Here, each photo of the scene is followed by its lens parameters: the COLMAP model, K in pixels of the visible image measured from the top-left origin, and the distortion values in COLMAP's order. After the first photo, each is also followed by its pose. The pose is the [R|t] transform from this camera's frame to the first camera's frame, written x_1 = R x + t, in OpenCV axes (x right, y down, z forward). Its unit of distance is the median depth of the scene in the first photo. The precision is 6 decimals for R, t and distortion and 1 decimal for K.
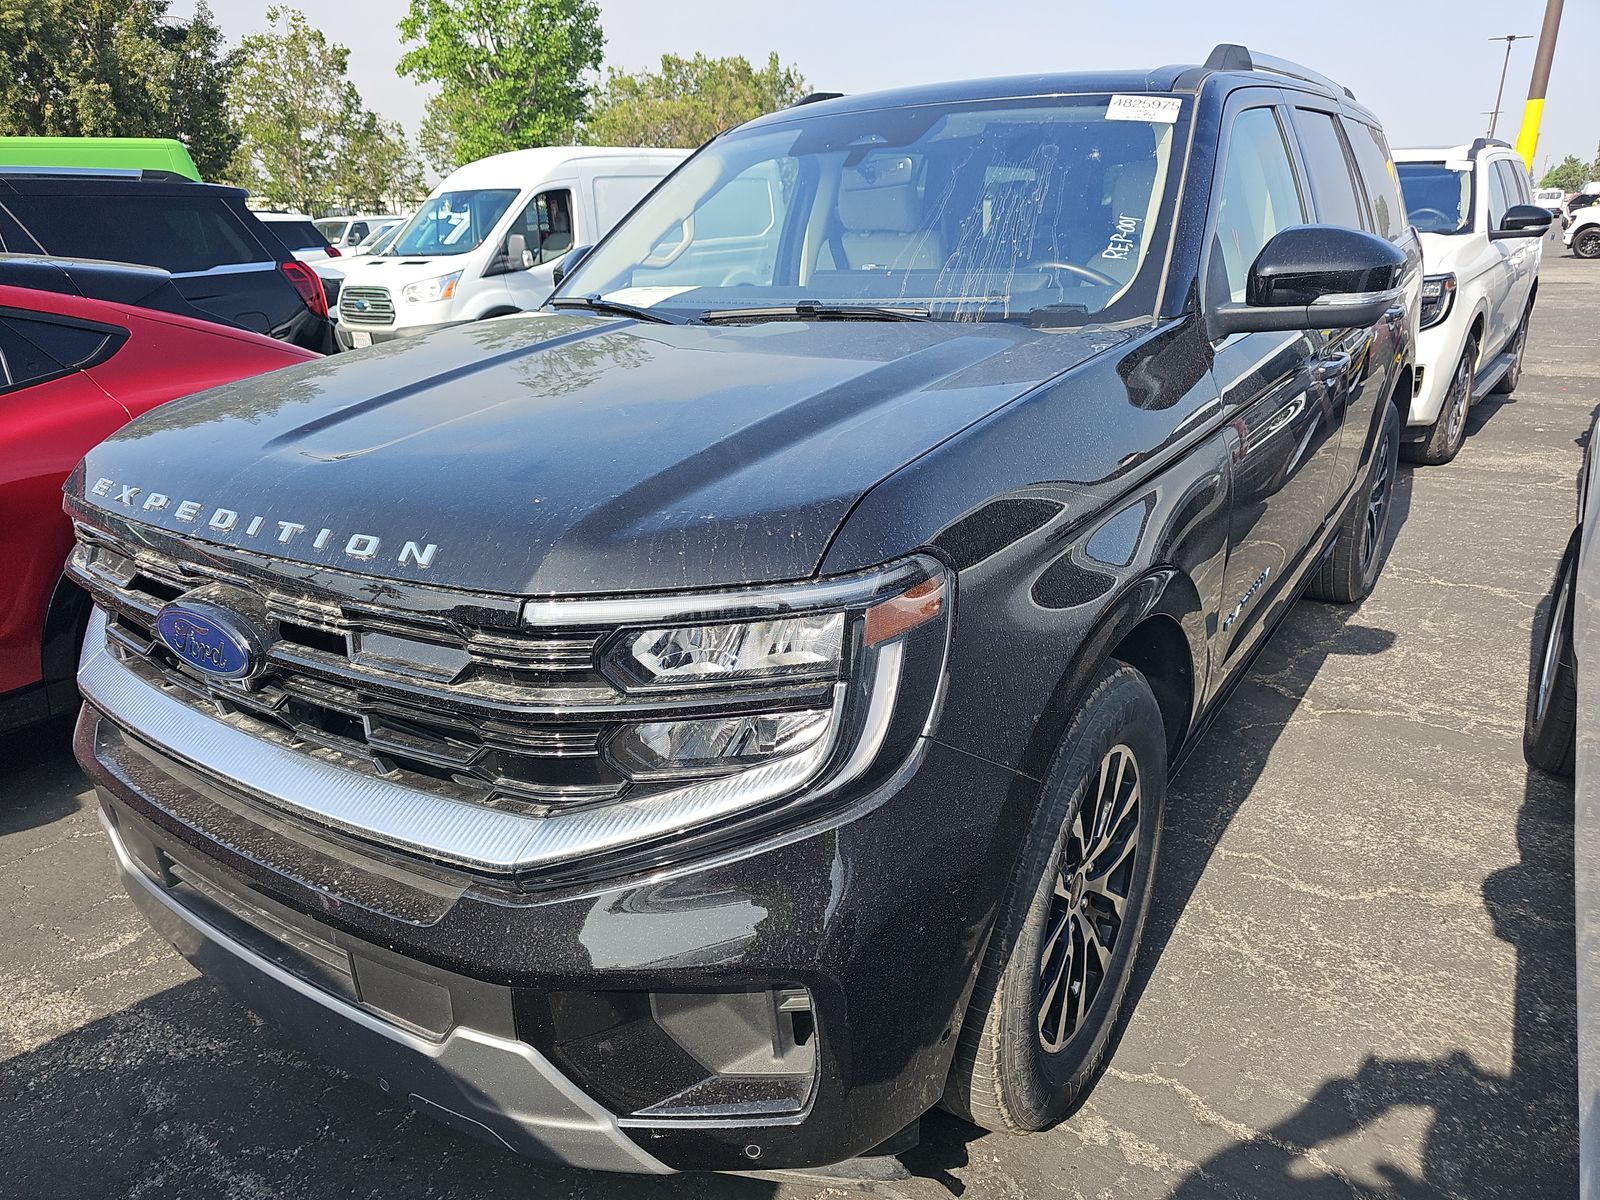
lens RADIAL K [[1076.4, 0, 803.7], [0, 1076.4, 604.7], [0, 0, 1]] dist [0.009035, 0.002756]
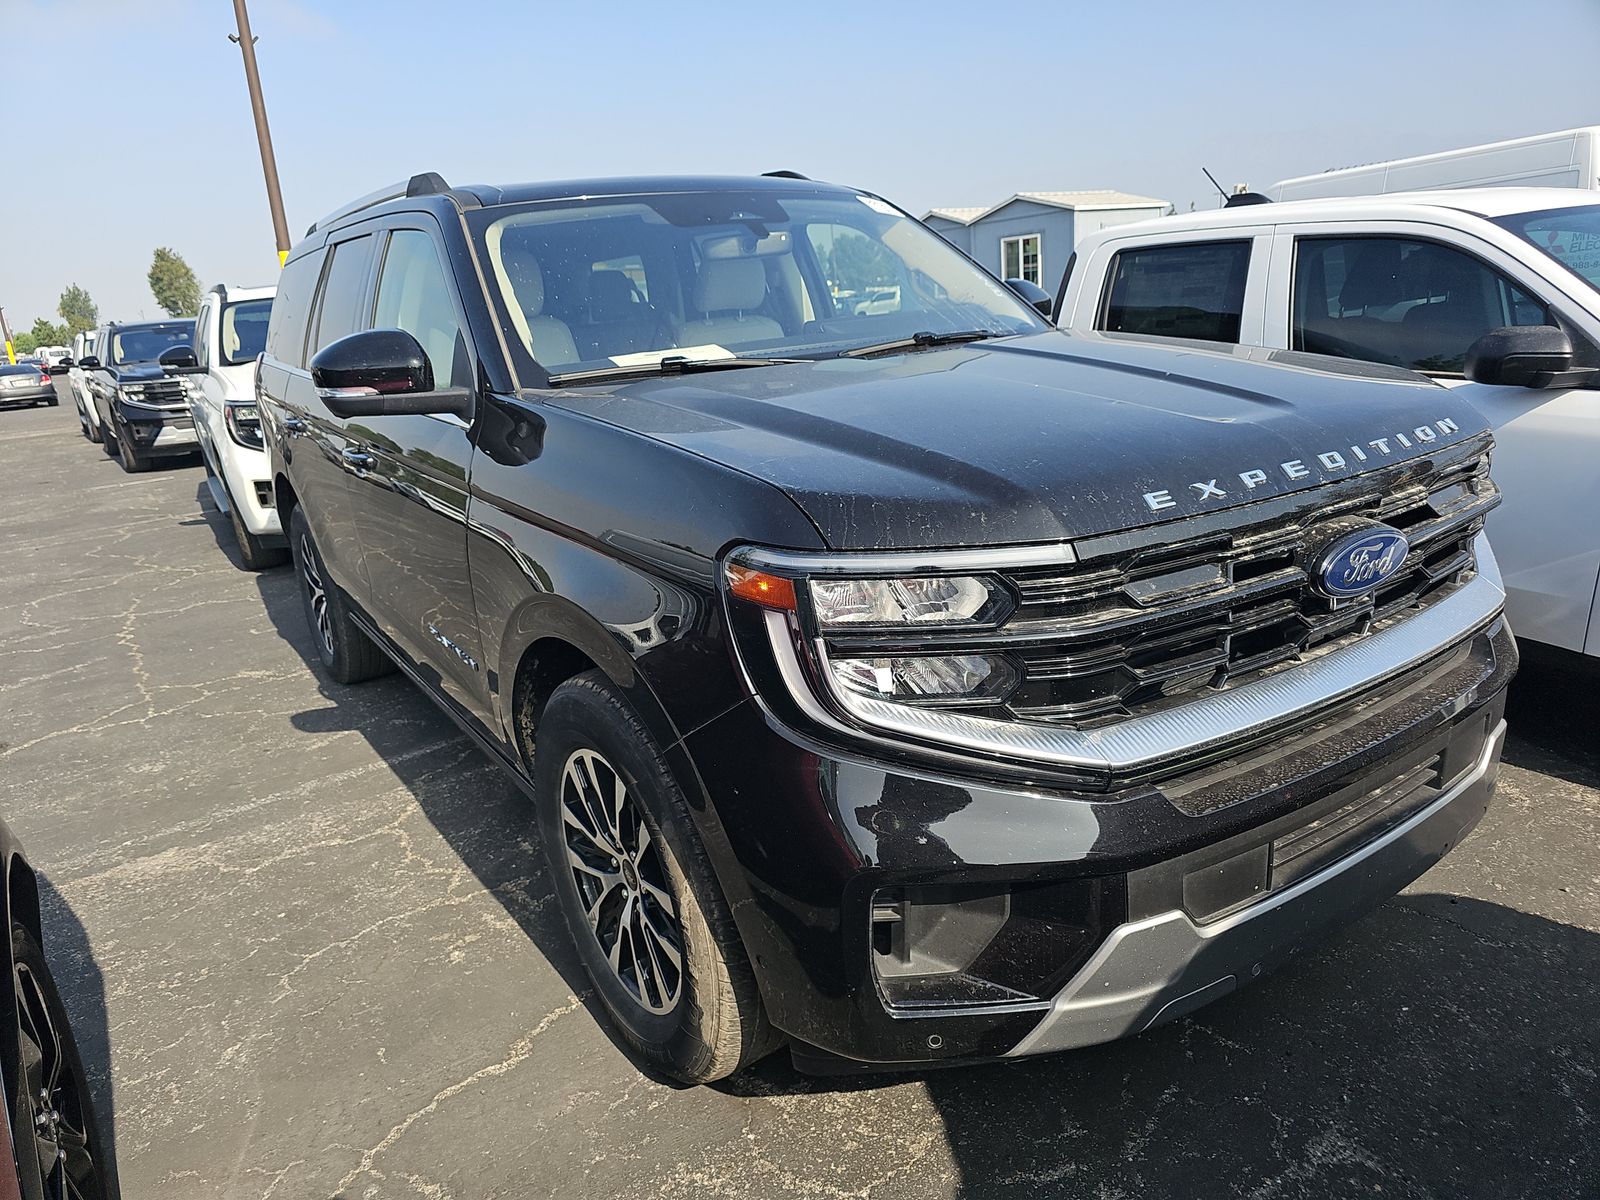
lens RADIAL K [[1076.4, 0, 807.5], [0, 1076.4, 604.0], [0, 0, 1]] dist [0.009035, 0.002756]
pose [[0.369307, -0.251142, 0.894729, -0.252521], [0.368760, 0.923350, 0.106966, -0.037294], [-0.853011, 0.290437, 0.433611, 0.141452]]
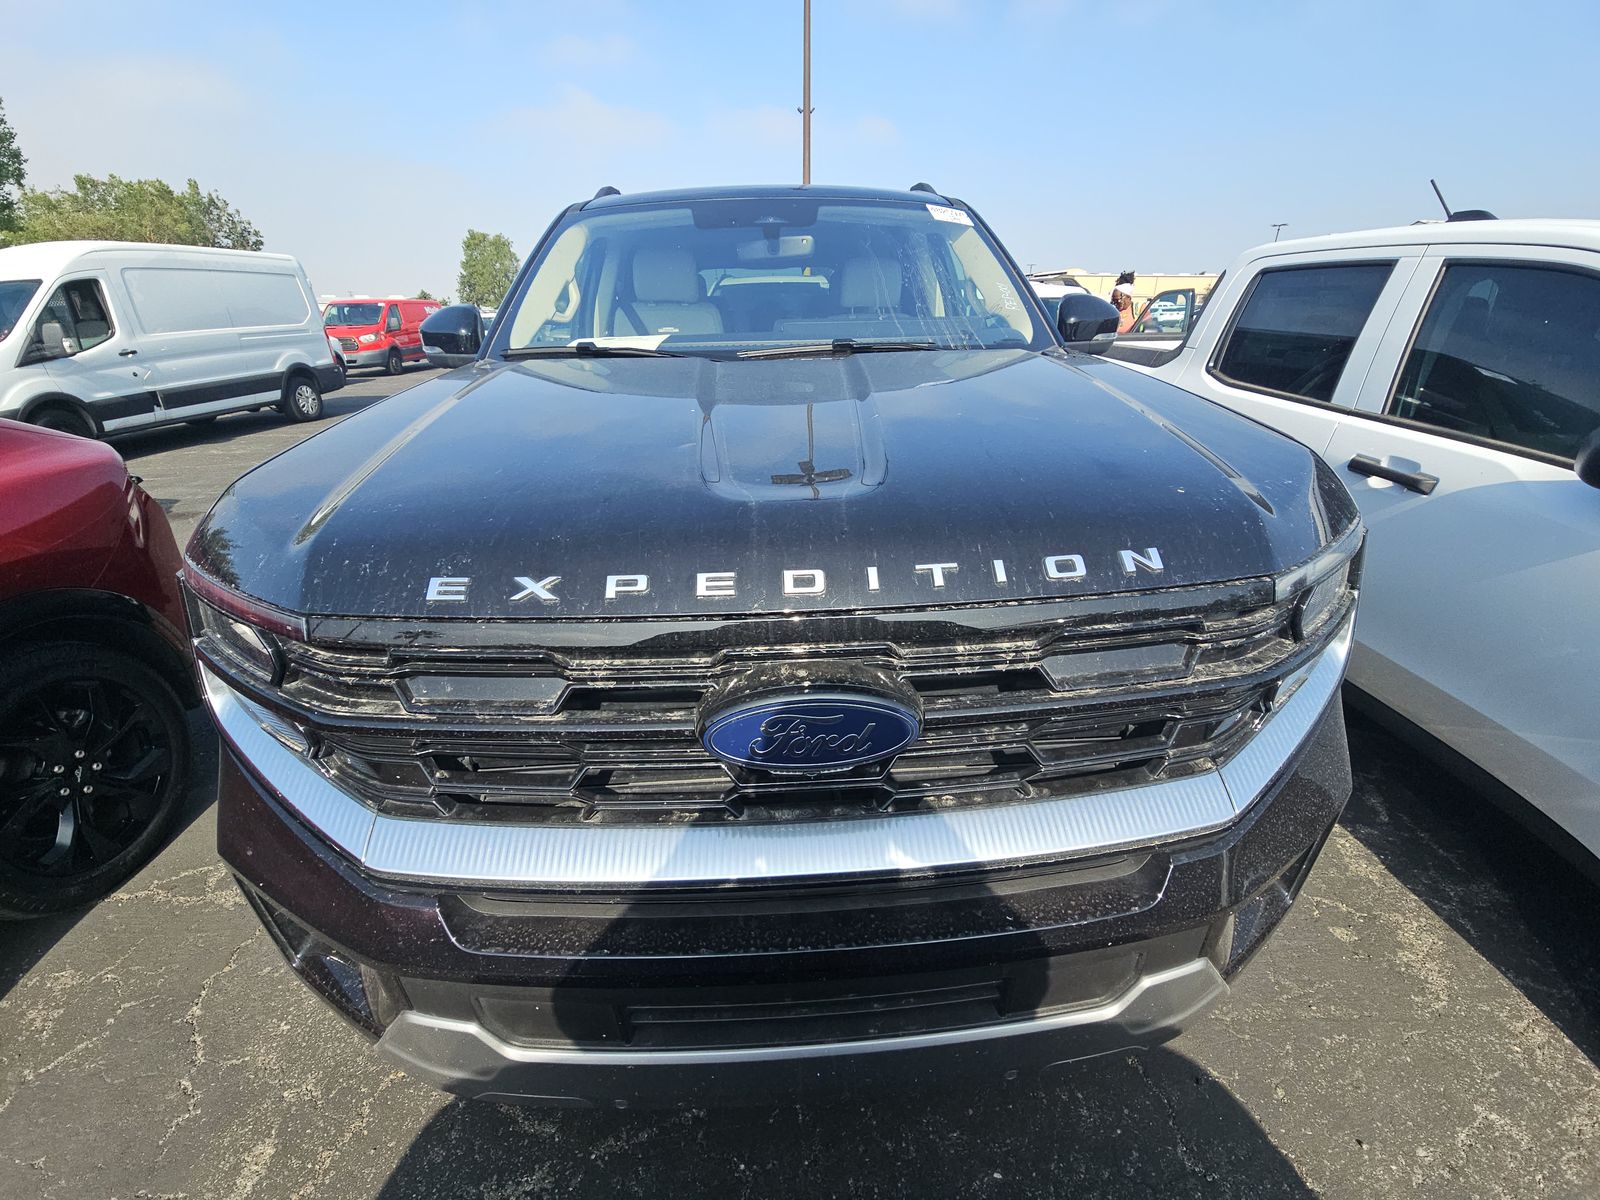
lens RADIAL K [[669.6, 0, 802.3], [0, 669.6, 599.2], [0, 0, 1]] dist [-0.005056, -0.004211]
pose [[0.791066, -0.226187, 0.568379, -0.115824], [0.197078, 0.973826, 0.113243, -0.017306], [-0.579116, 0.022433, 0.814936, 0.082387]]
